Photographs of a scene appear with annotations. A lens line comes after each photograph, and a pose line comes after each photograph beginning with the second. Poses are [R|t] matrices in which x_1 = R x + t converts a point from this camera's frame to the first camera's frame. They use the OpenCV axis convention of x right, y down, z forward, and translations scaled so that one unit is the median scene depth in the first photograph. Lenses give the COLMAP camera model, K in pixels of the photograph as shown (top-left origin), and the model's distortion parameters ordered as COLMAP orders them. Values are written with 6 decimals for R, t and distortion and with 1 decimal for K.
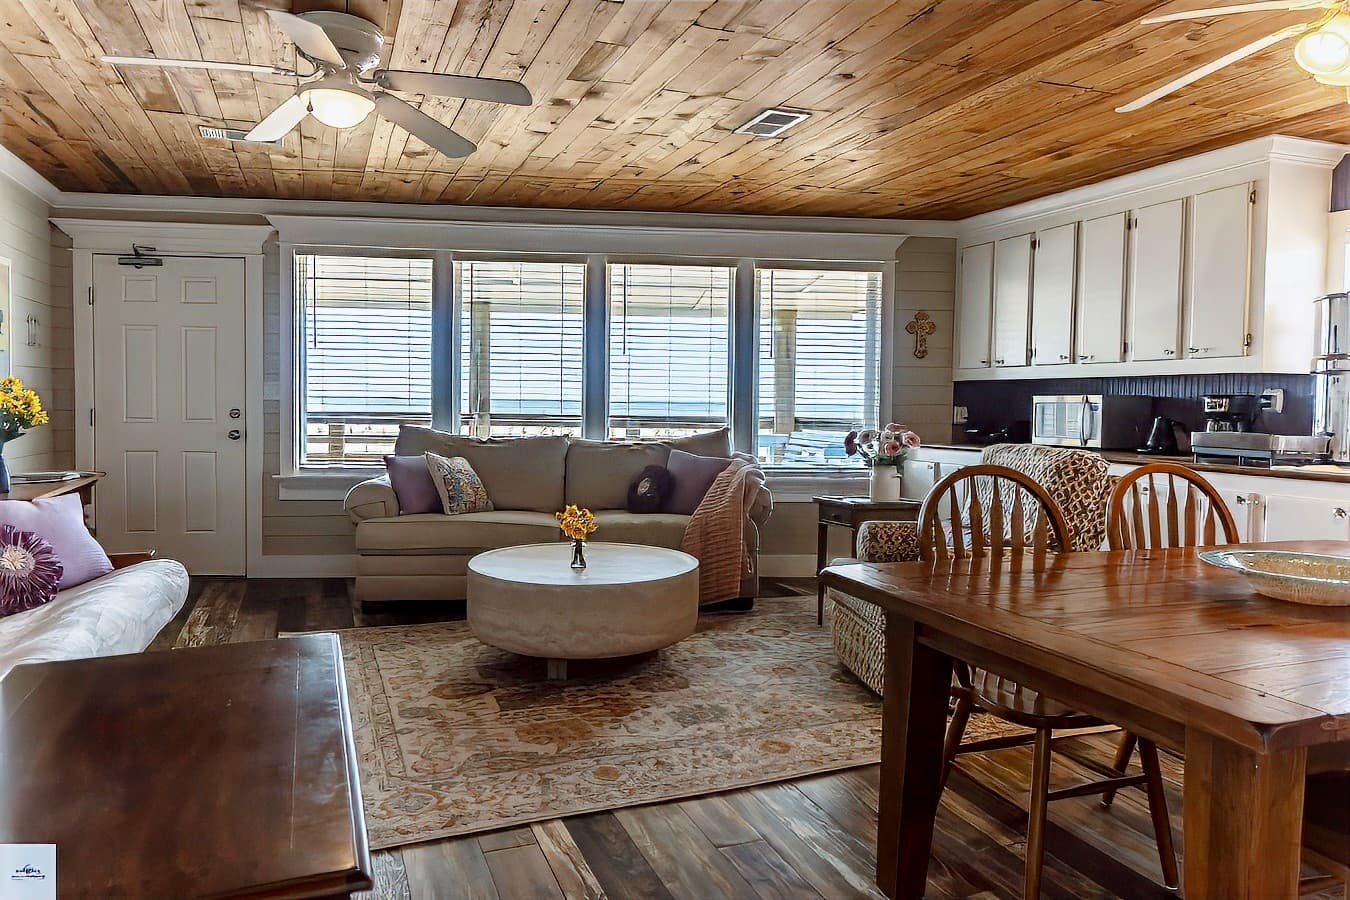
lens RADIAL K [[919.6, 0, 681.1], [0, 919.6, 444.3], [0, 0, 1]] dist [0.013166, -0.000449]
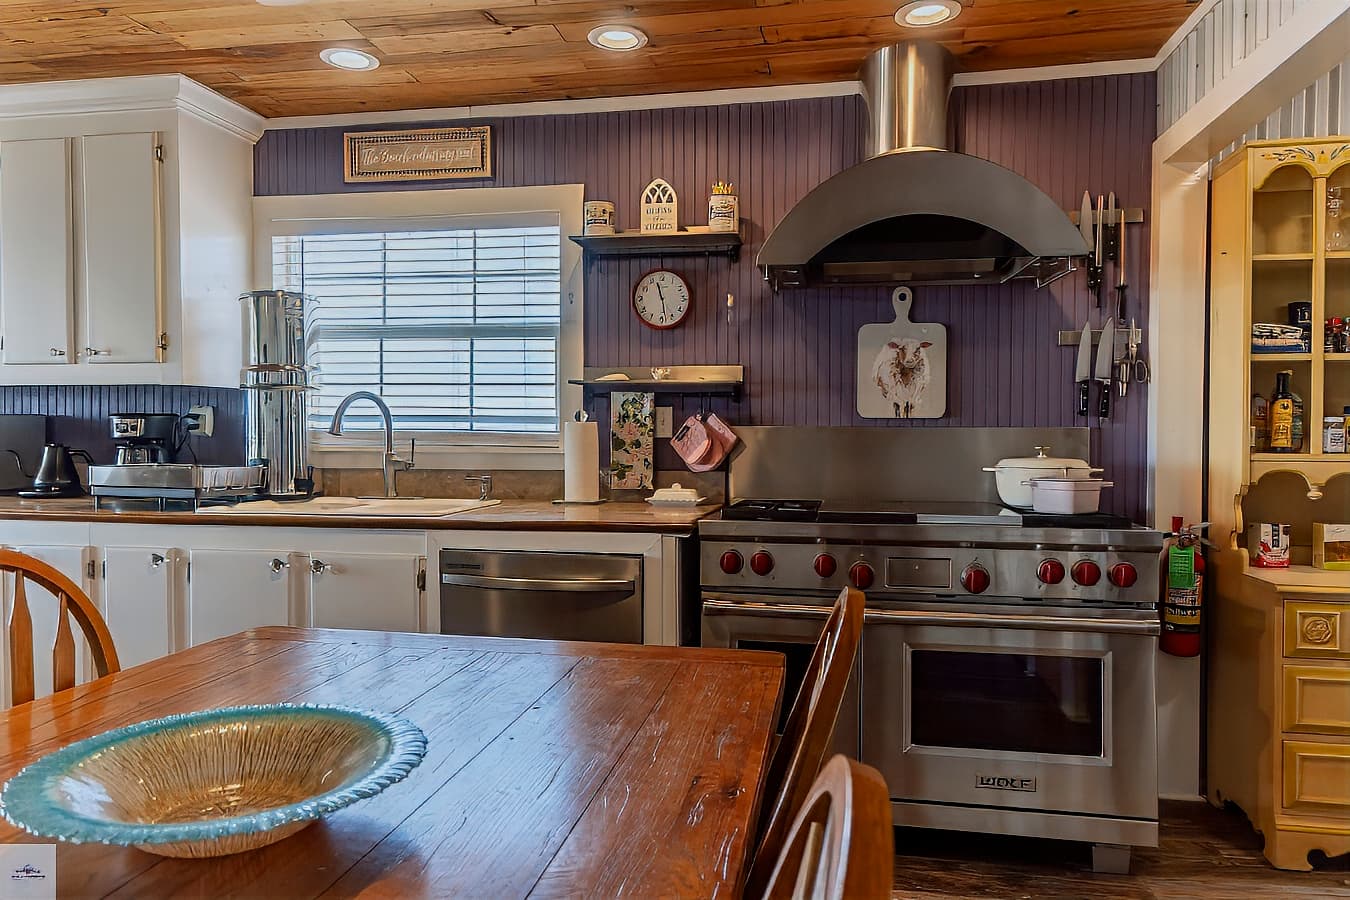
lens RADIAL K [[919.6, 0, 681.1], [0, 919.6, 444.3], [0, 0, 1]] dist [0.013166, -0.000449]
pose [[0.525381, -0.028059, 0.850404, 0.190735], [0.041661, 0.999106, 0.007227, -0.016549], [-0.849846, 0.031632, 0.526081, 0.244185]]
